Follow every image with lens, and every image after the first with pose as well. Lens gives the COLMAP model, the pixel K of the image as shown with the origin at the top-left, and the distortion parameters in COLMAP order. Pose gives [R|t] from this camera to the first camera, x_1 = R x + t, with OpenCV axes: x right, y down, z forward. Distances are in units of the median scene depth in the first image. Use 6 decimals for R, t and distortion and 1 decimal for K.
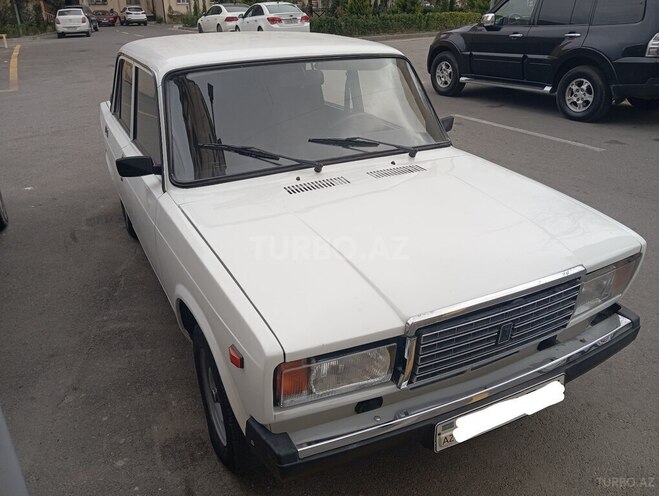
lens RADIAL K [[535.7, 0, 329.5], [0, 535.7, 248.0], [0, 0, 1]] dist [0.078491, -0.136369]
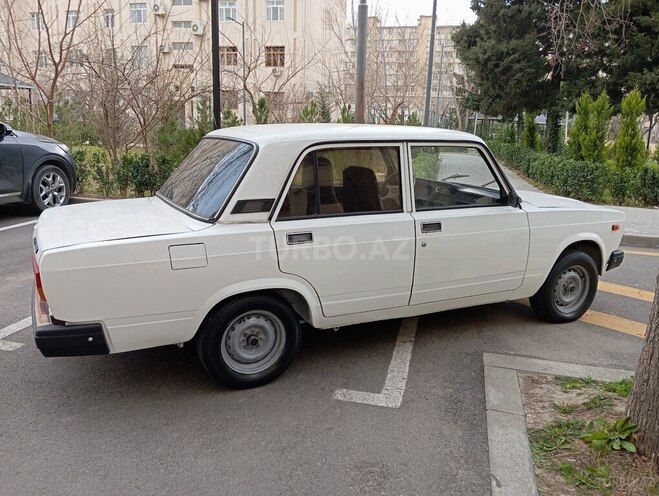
lens RADIAL K [[535.7, 0, 329.5], [0, 535.7, 248.0], [0, 0, 1]] dist [0.078491, -0.136369]
pose [[-0.010388, -0.205739, 0.978552, -2.459537], [0.400817, 0.895691, 0.192572, -0.698666], [-0.916099, 0.394220, 0.073159, 1.870146]]
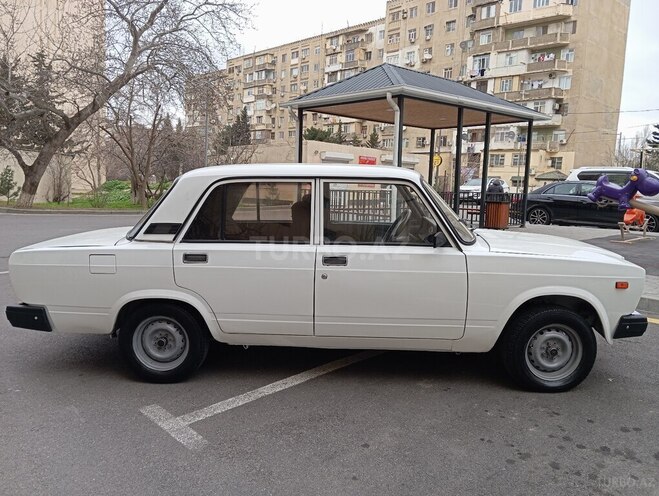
lens RADIAL K [[535.7, 0, 329.5], [0, 535.7, 248.0], [0, 0, 1]] dist [0.078491, -0.136369]
pose [[0.465403, -0.102460, 0.879149, -2.300912], [0.350821, 0.933276, -0.076949, -0.165024], [-0.812604, 0.344236, 0.470294, 0.761735]]
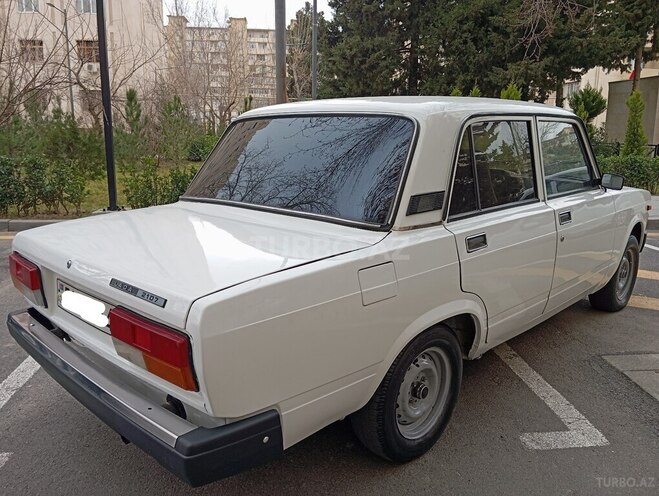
lens RADIAL K [[535.7, 0, 329.5], [0, 535.7, 248.0], [0, 0, 1]] dist [0.078491, -0.136369]
pose [[-0.335622, -0.185460, 0.923560, -1.857397], [0.397327, 0.861075, 0.317302, -0.952677], [-0.854101, 0.473449, -0.215307, 2.612983]]
